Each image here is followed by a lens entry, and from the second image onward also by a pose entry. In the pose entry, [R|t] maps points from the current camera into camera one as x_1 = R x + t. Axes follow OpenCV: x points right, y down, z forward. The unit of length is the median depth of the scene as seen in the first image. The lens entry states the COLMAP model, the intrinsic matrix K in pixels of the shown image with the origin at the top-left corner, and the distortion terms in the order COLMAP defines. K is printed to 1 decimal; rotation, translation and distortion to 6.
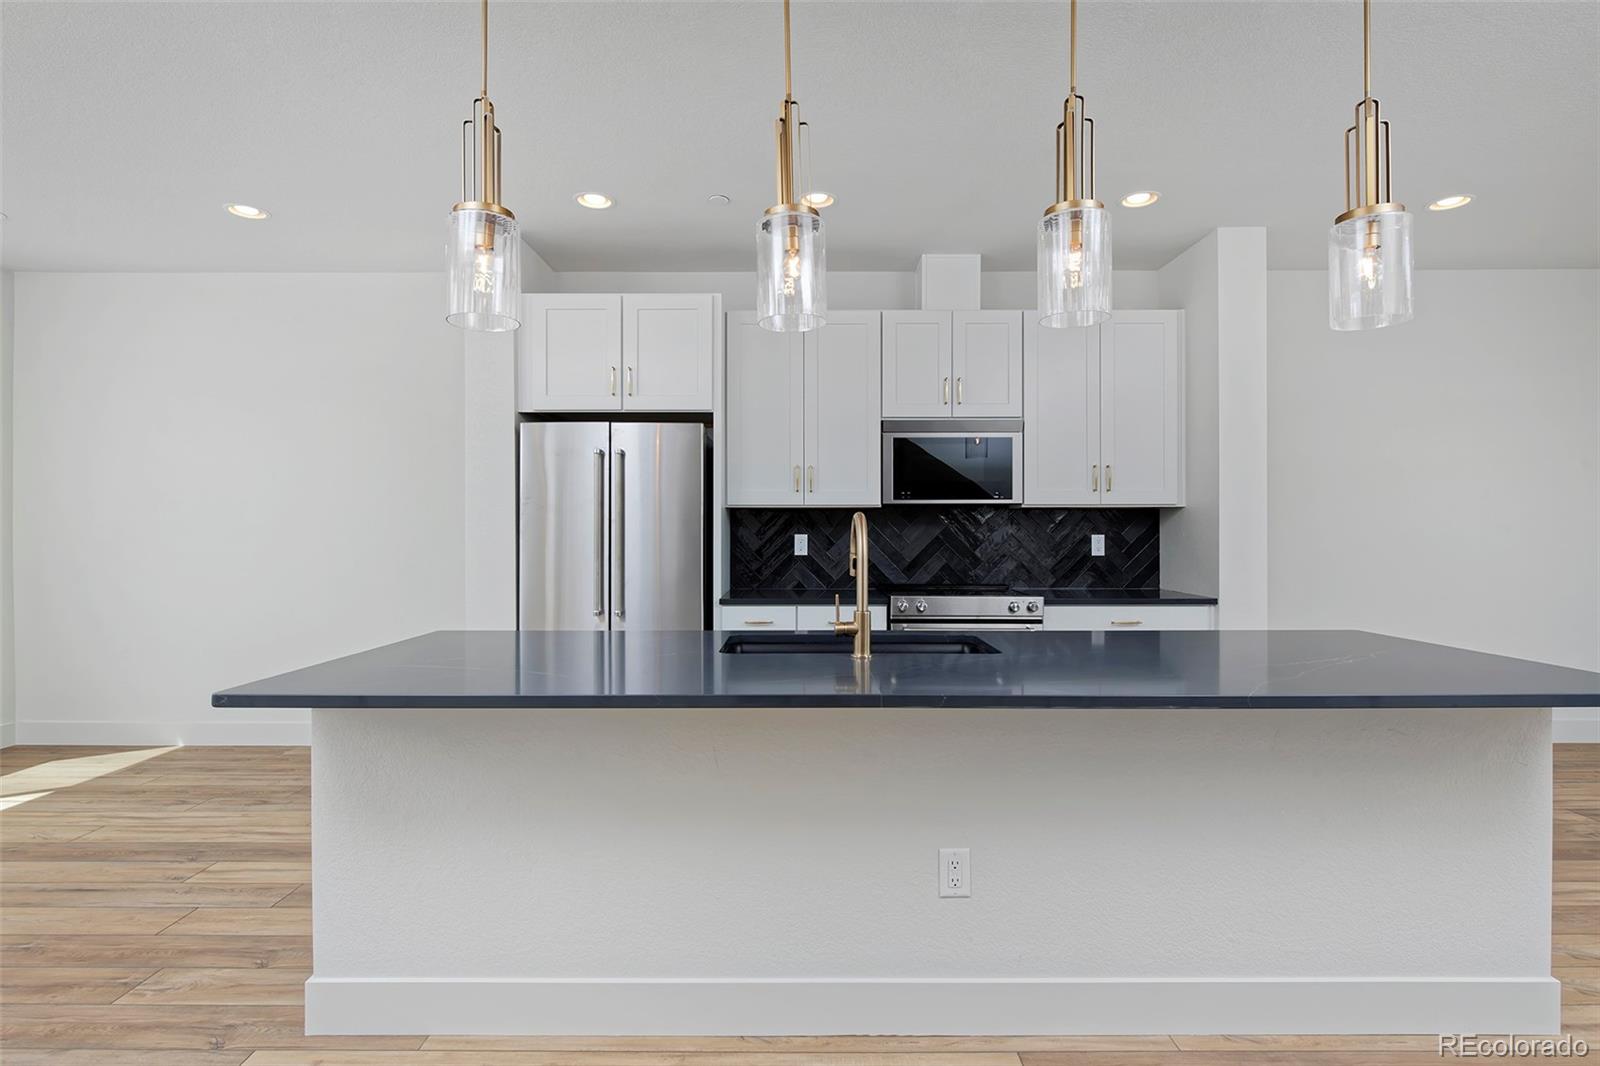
lens RADIAL K [[791.4, 0, 792.4], [0, 791.4, 539.1], [0, 0, 1]] dist [0.000168, -0.000276]
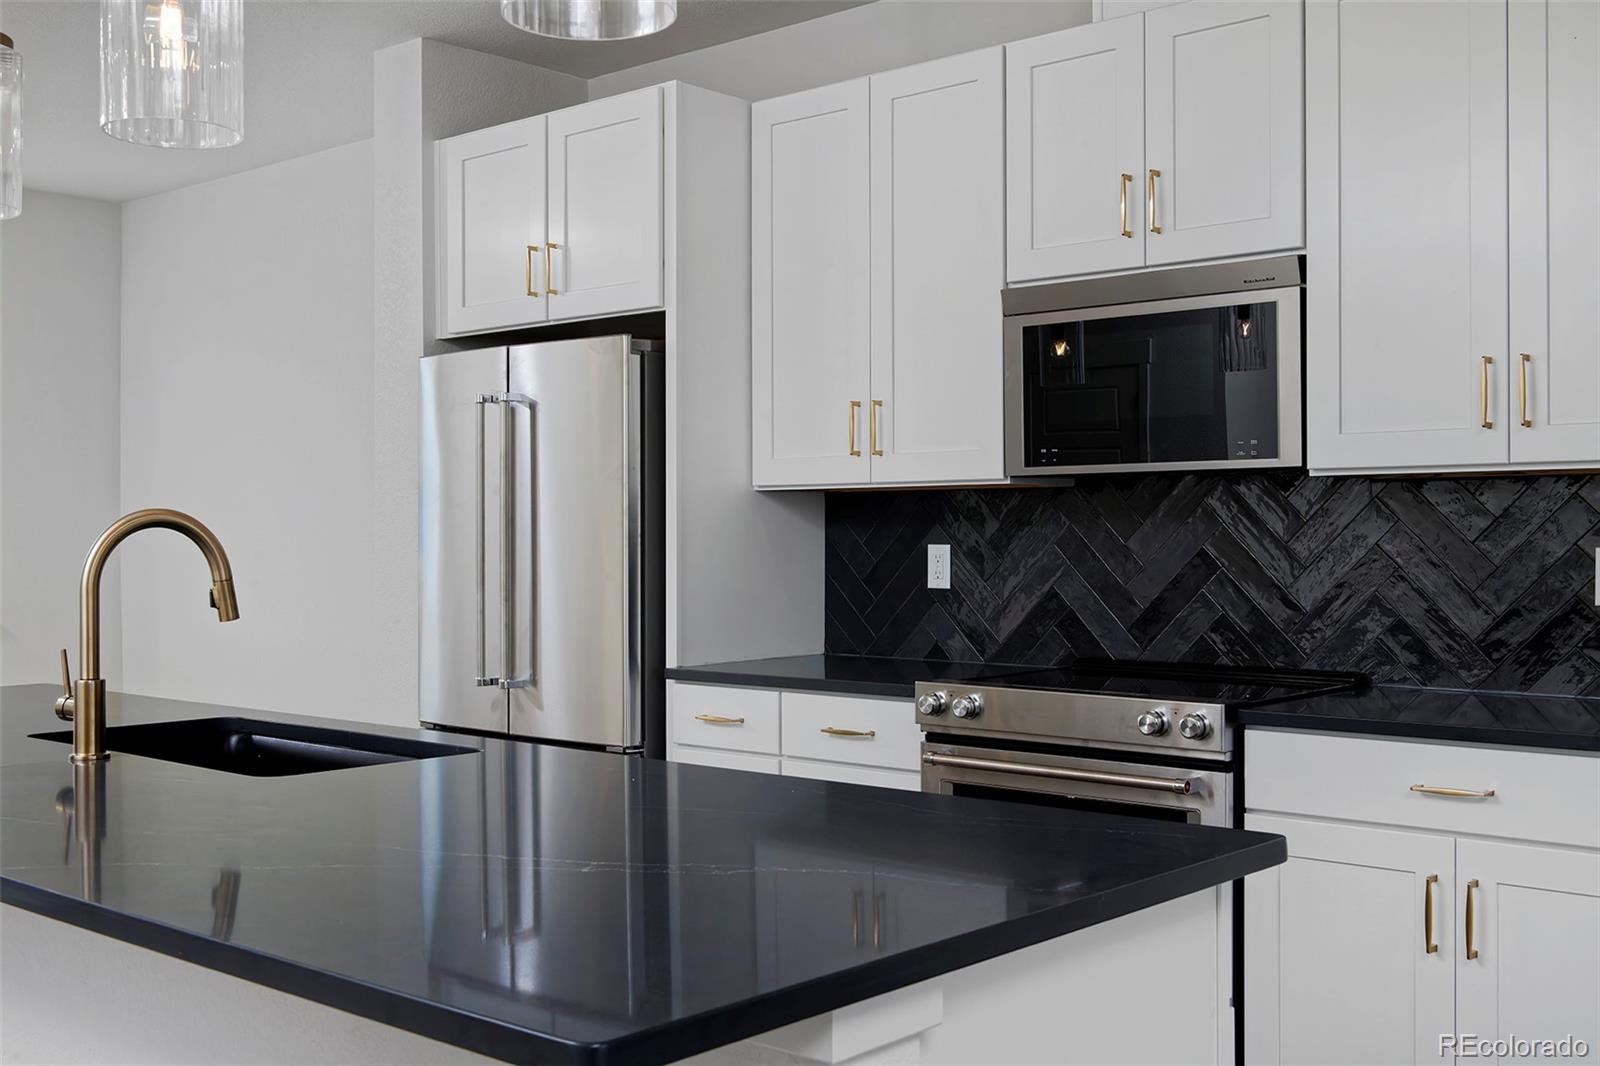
lens RADIAL K [[1698.4, 0, 786.2], [0, 1698.4, 536.5], [0, 0, 1]] dist [-0.005947, 0.022149]
pose [[0.749188, -0.001128, -0.662356, 0.655773], [-0.003697, 0.999976, -0.005884, -0.004542], [0.662347, 0.006857, 0.749166, 0.200945]]
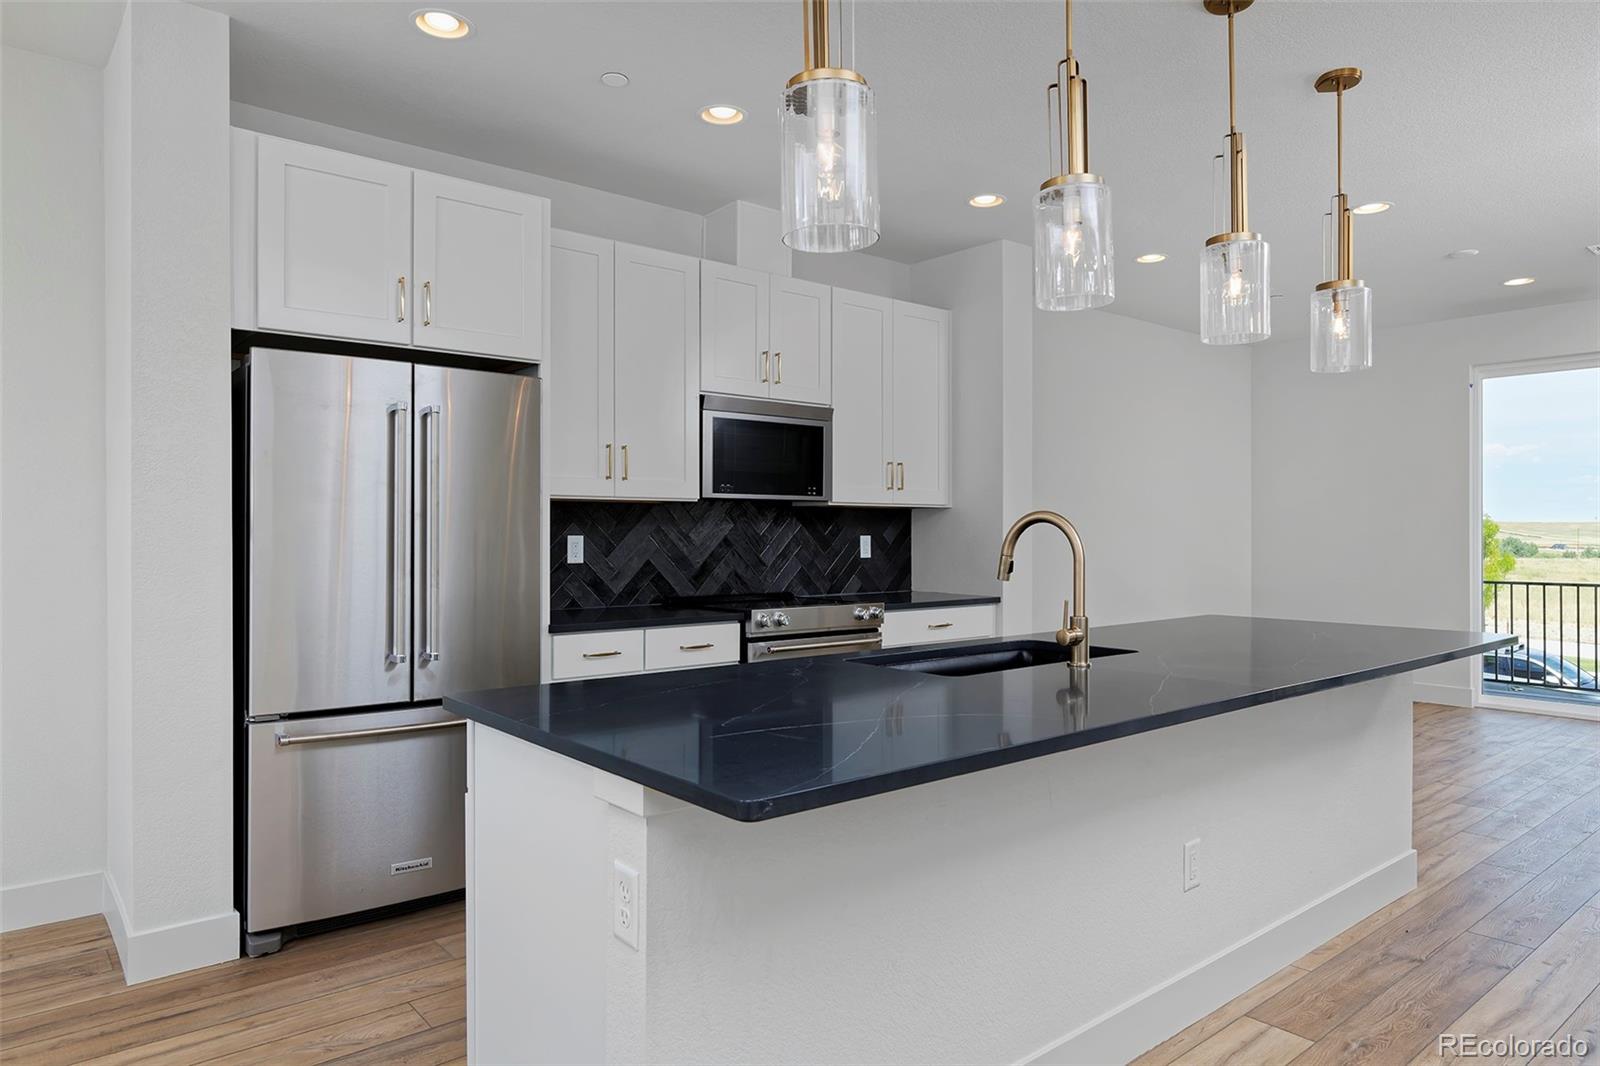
lens RADIAL K [[1008.8, 0, 806.1], [0, 1008.8, 526.1], [0, 0, 1]] dist [-0.001013, -0.000046]
pose [[0.762203, 0.004792, 0.647320, -0.471556], [0.004228, 0.999914, -0.012381, -0.002252], [-0.647324, 0.012173, 0.762118, 0.146156]]
